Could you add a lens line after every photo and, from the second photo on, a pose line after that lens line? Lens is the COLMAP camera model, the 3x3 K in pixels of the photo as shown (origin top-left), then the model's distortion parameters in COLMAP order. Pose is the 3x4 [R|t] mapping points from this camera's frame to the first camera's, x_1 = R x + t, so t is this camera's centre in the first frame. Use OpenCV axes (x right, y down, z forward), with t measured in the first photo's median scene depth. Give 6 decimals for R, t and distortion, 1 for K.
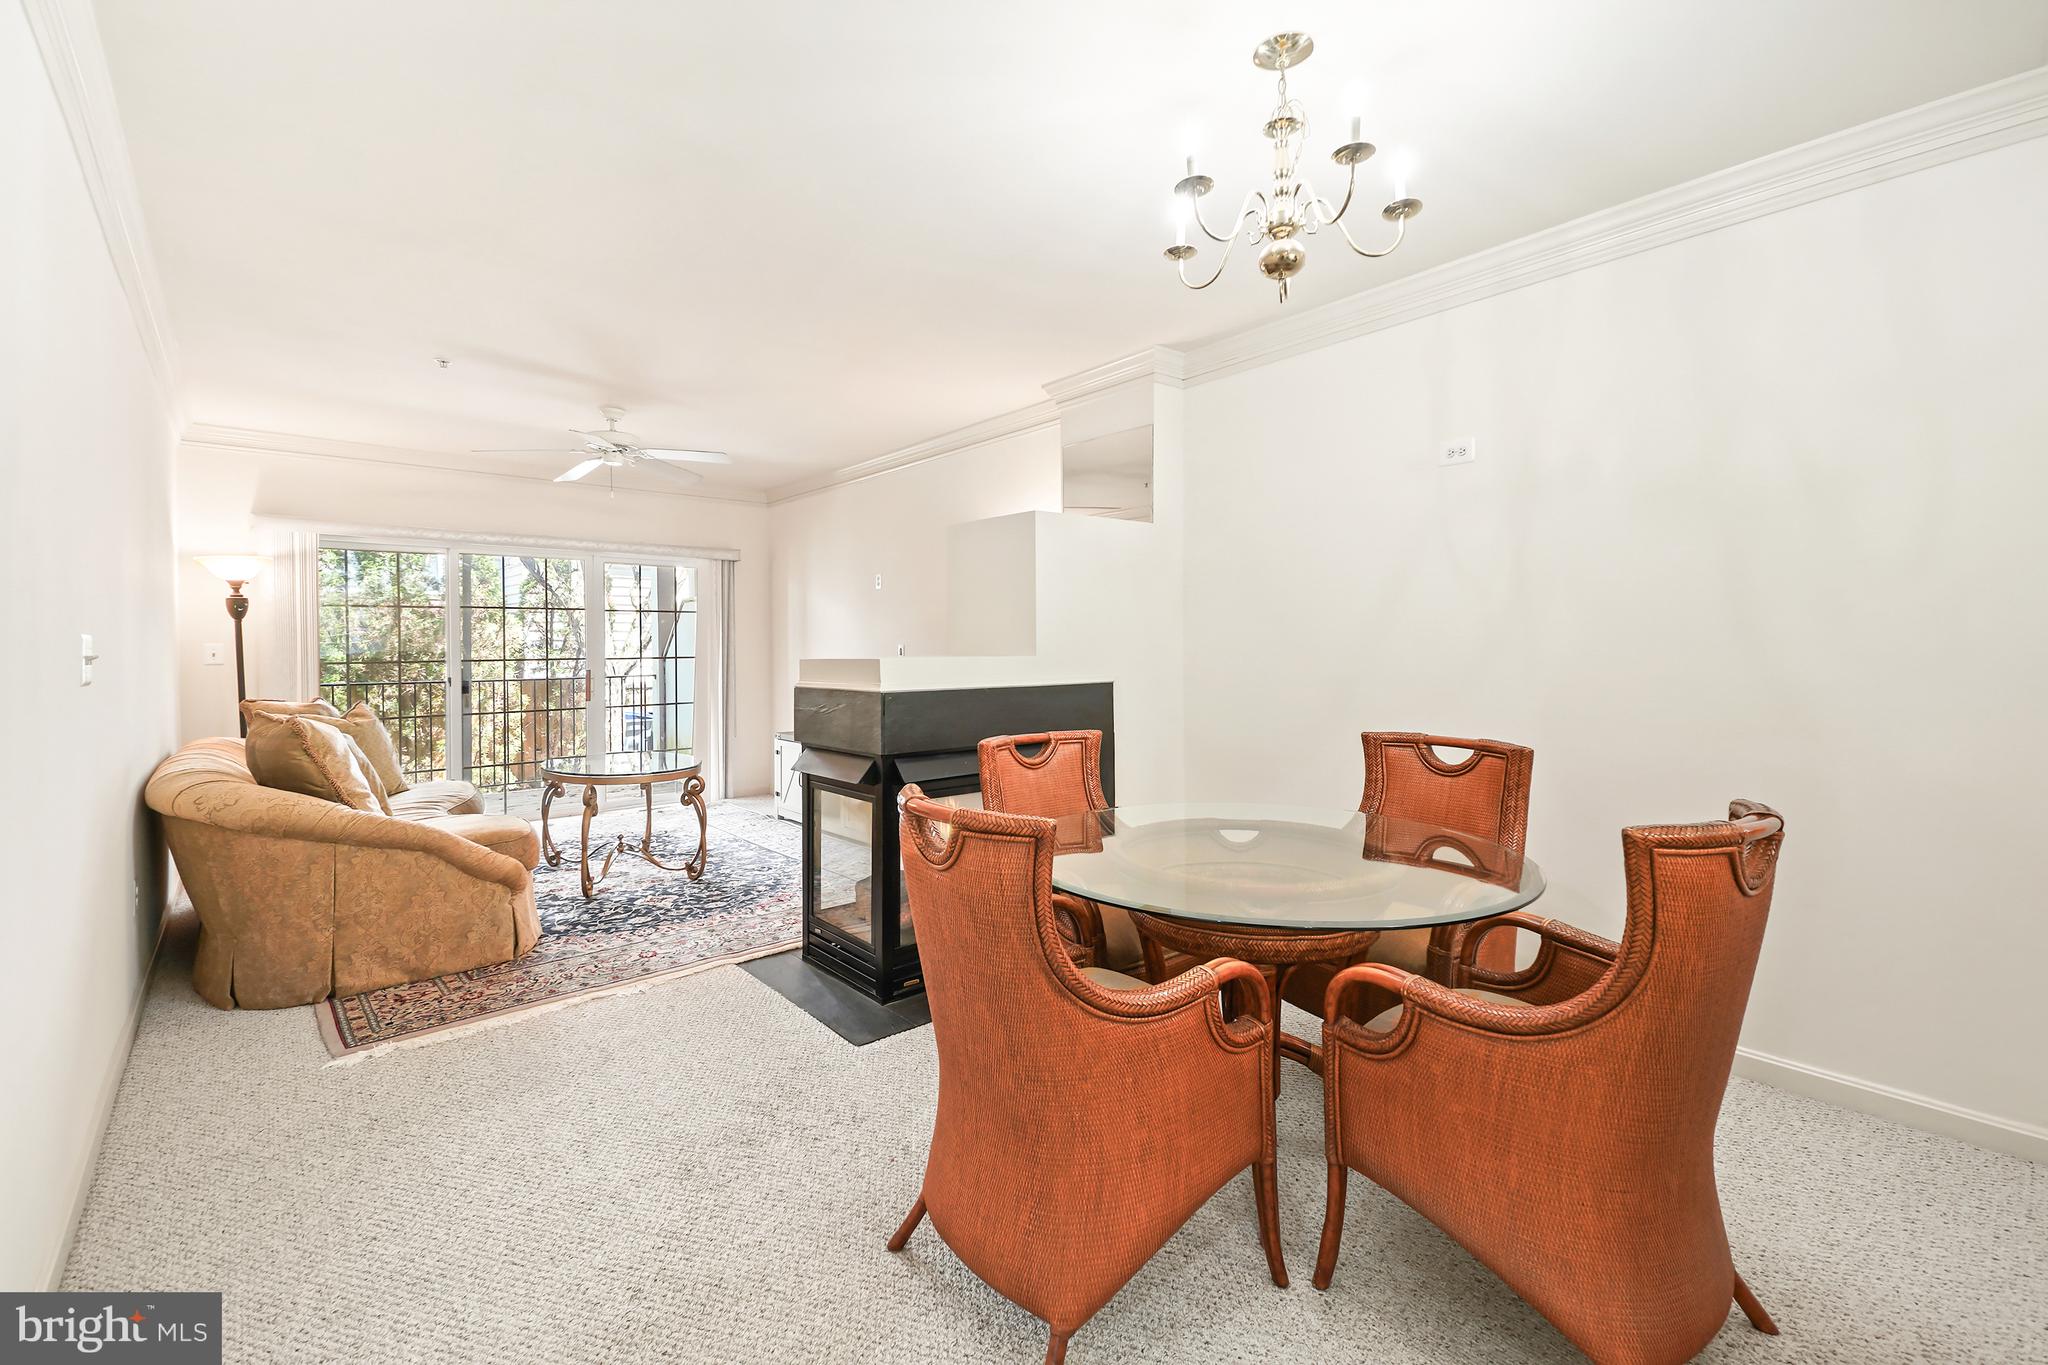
lens RADIAL K [[878.3, 0, 1028.0], [0, 878.3, 651.2], [0, 0, 1]] dist [0.038088, 0.000052]
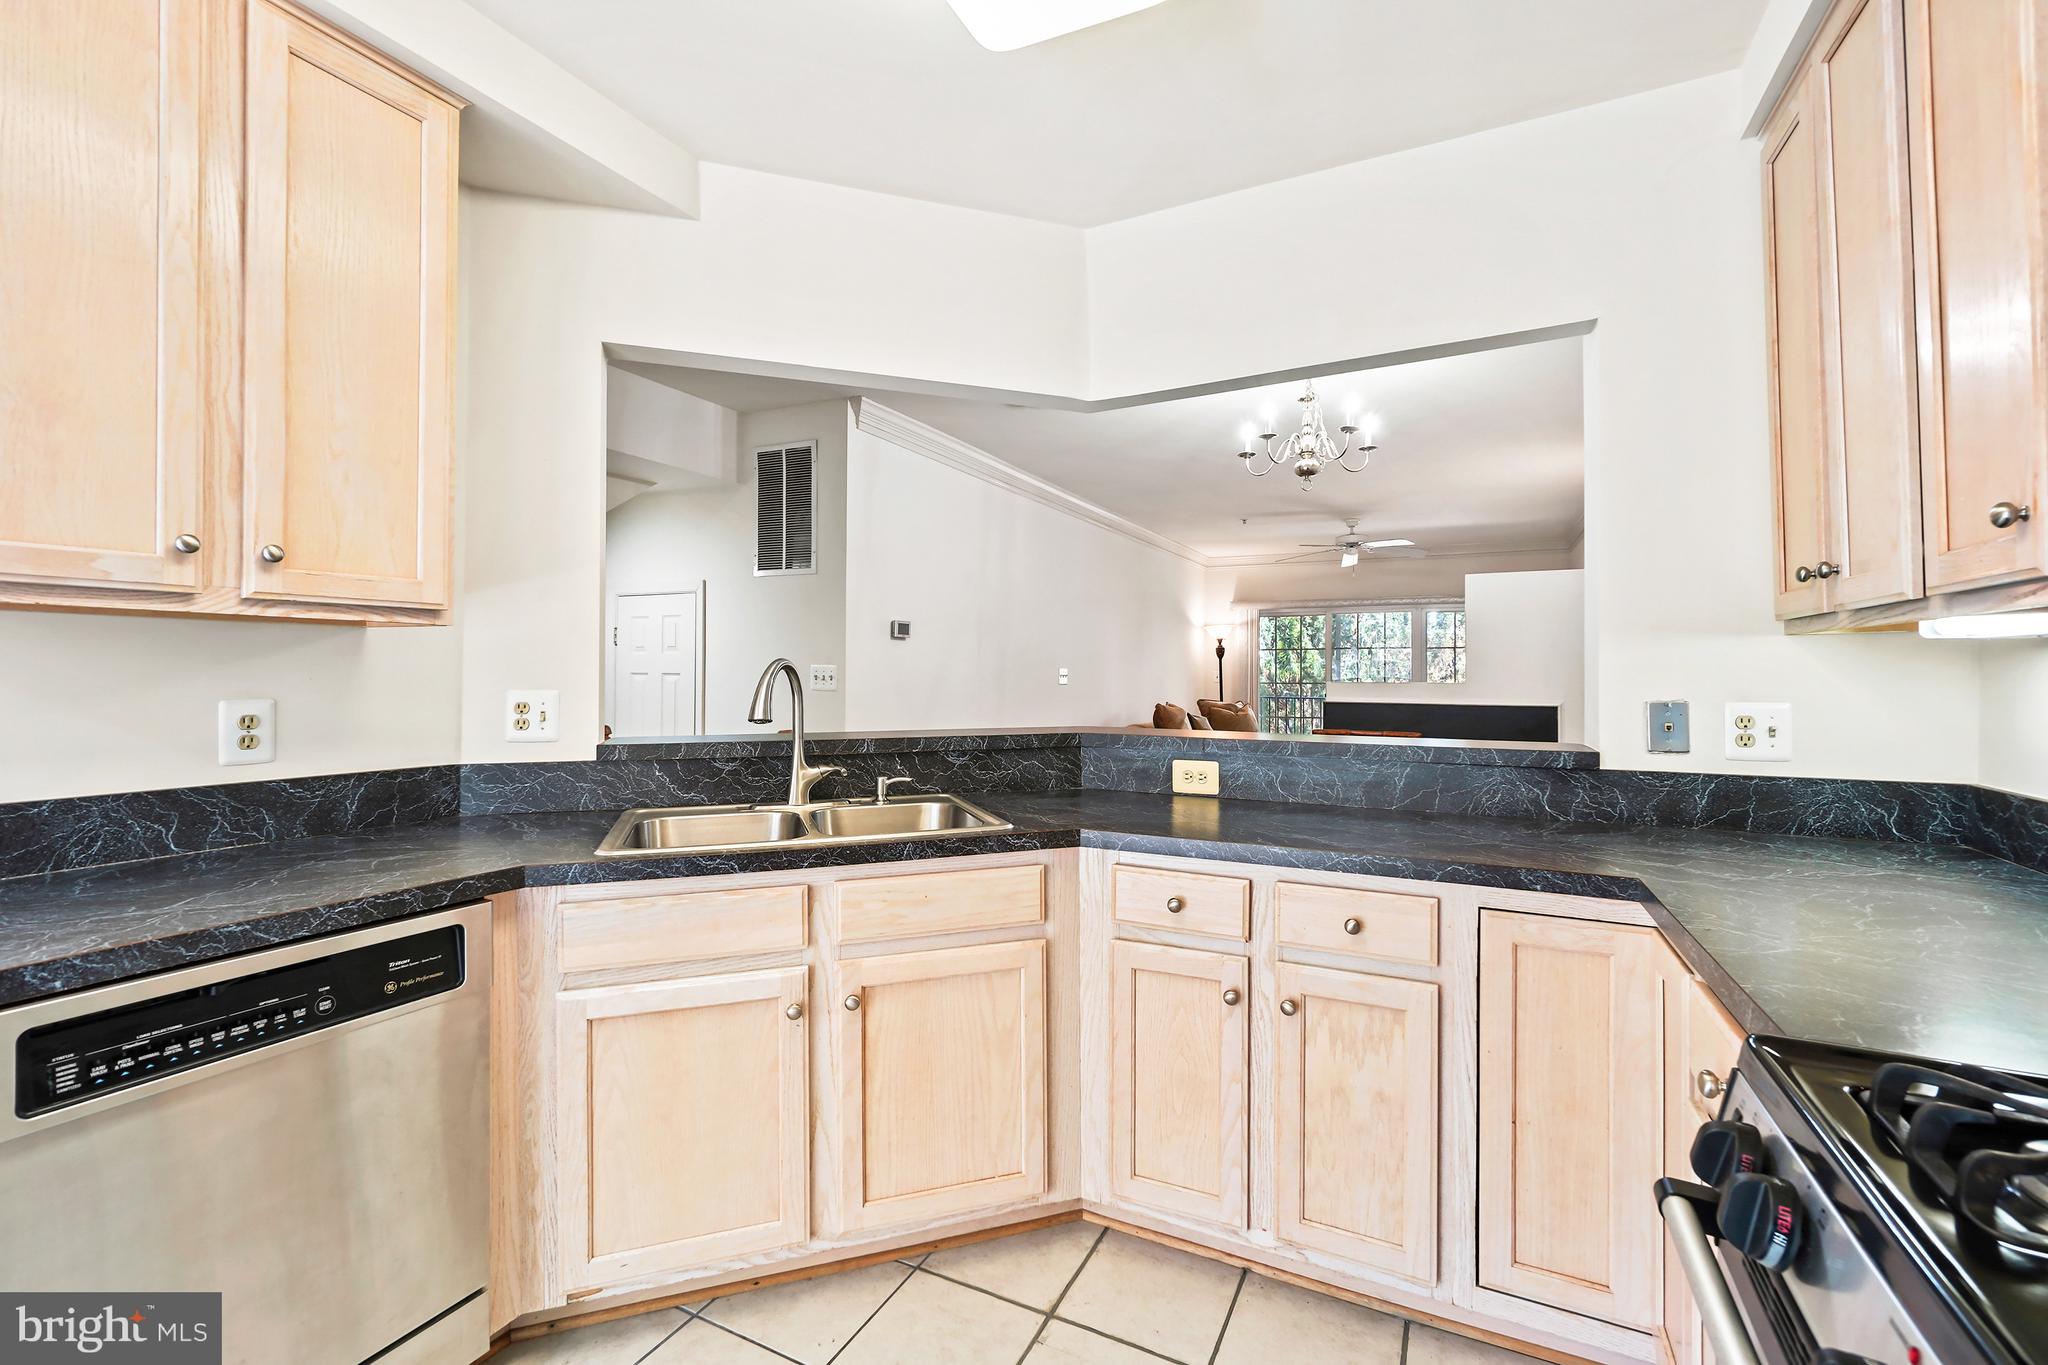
lens RADIAL K [[884.2, 0, 1021.8], [0, 884.2, 671.9], [0, 0, 1]] dist [-0.005245, 0.000393]
pose [[0.380847, 0.004320, -0.924628, 0.724524], [-0.013585, 0.999907, -0.000924, 0.000182], [0.924538, 0.012913, 0.380870, -0.104872]]
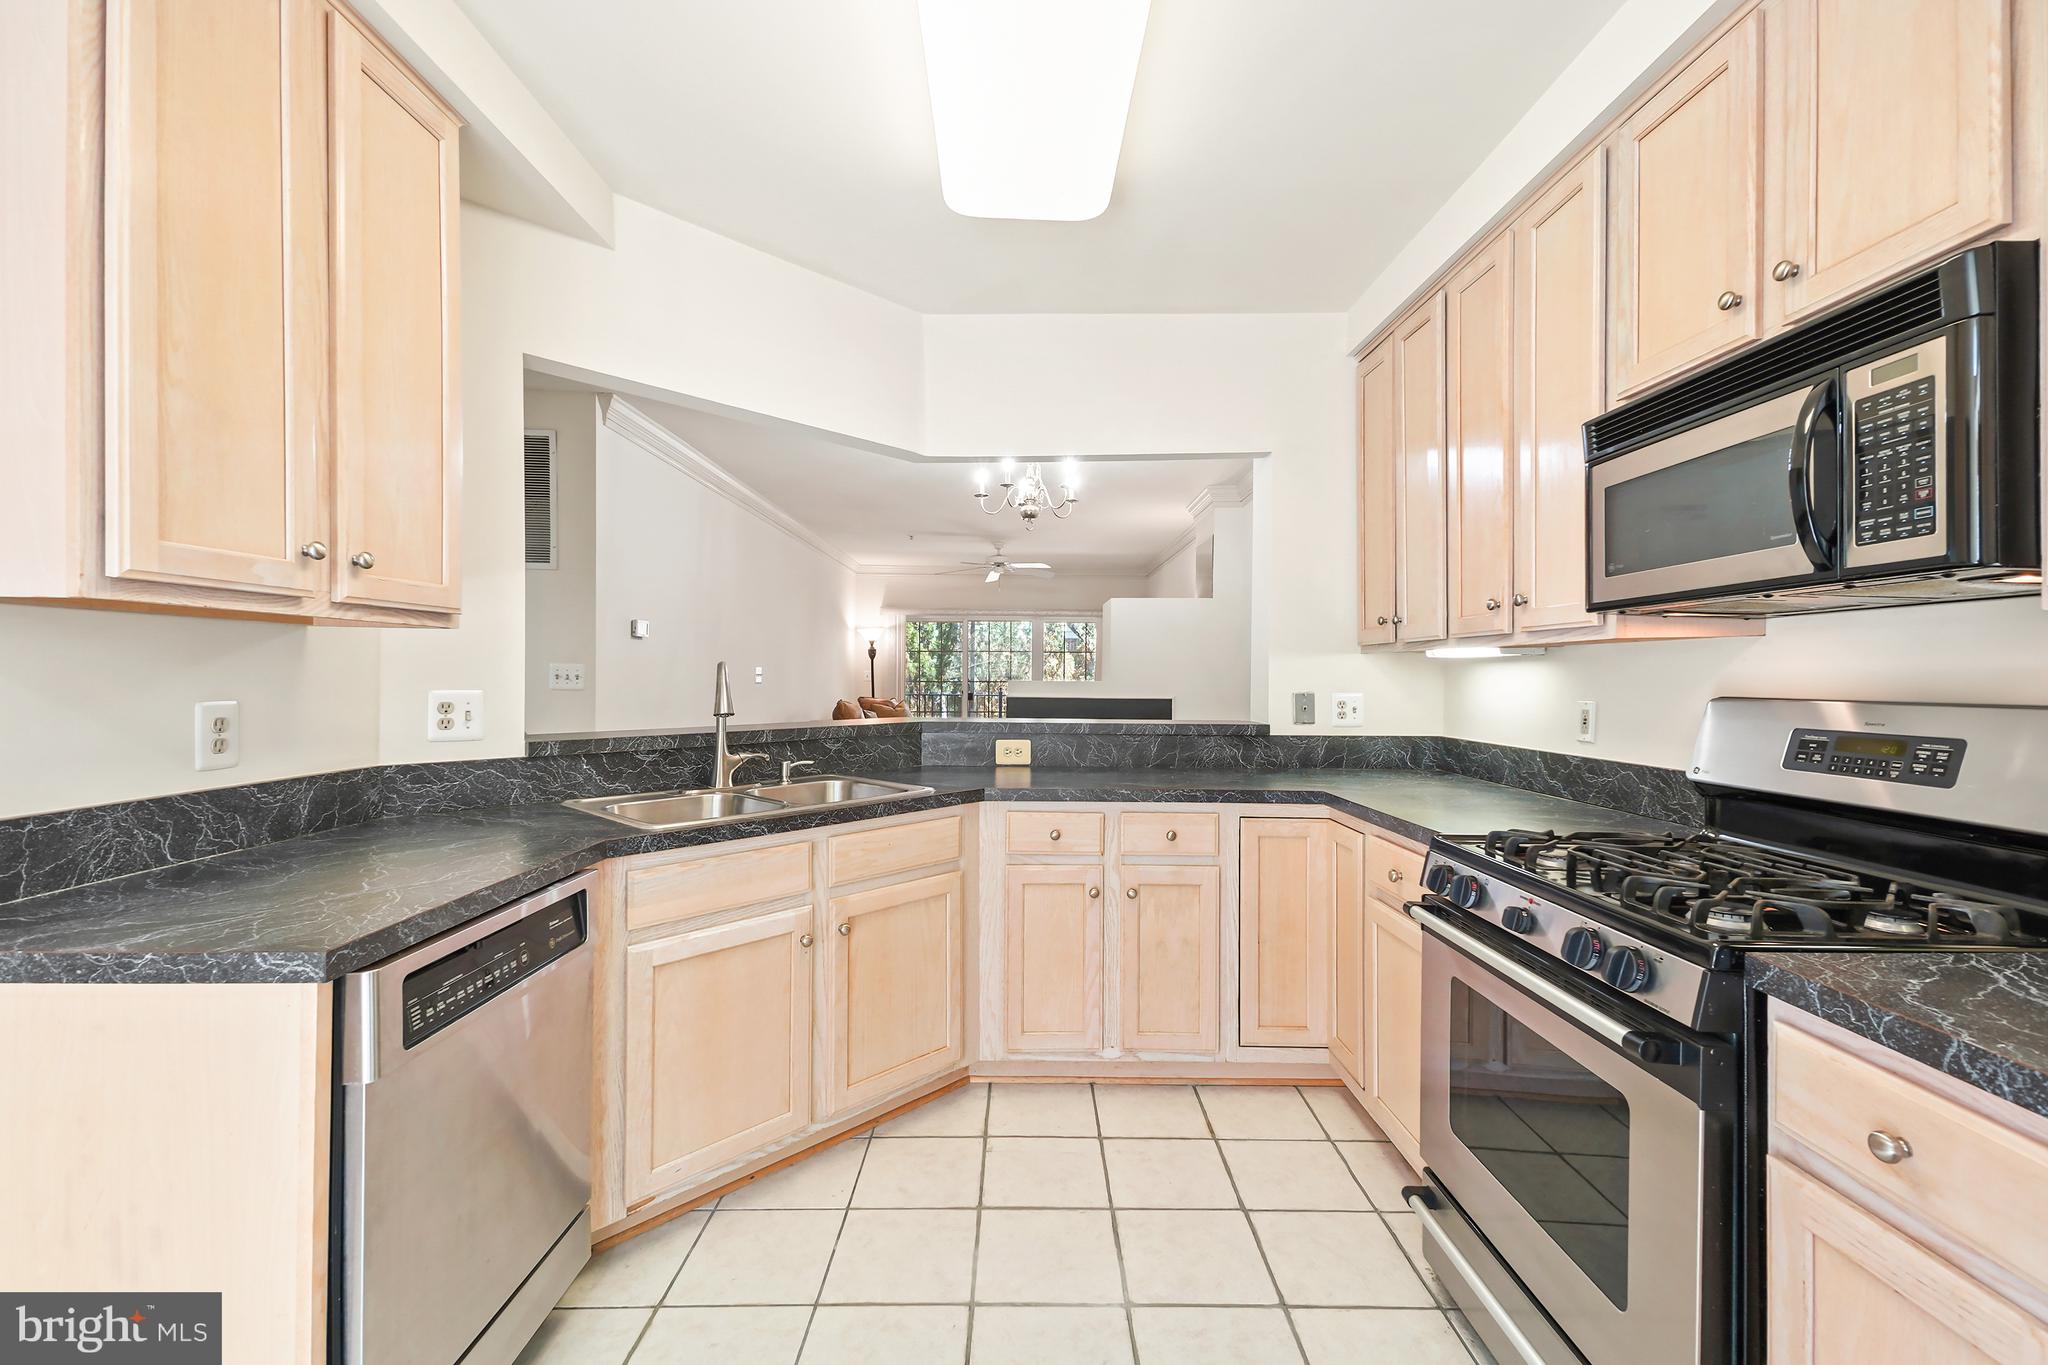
lens RADIAL K [[879.7, 0, 1024.0], [0, 879.7, 682.5], [0, 0, 1]] dist [0.062135, -0.026354]
pose [[0.758826, 0.015987, -0.651098, 0.739329], [-0.015949, 0.999855, 0.005963, 0.001031], [0.651098, 0.005859, 0.758971, -0.322388]]
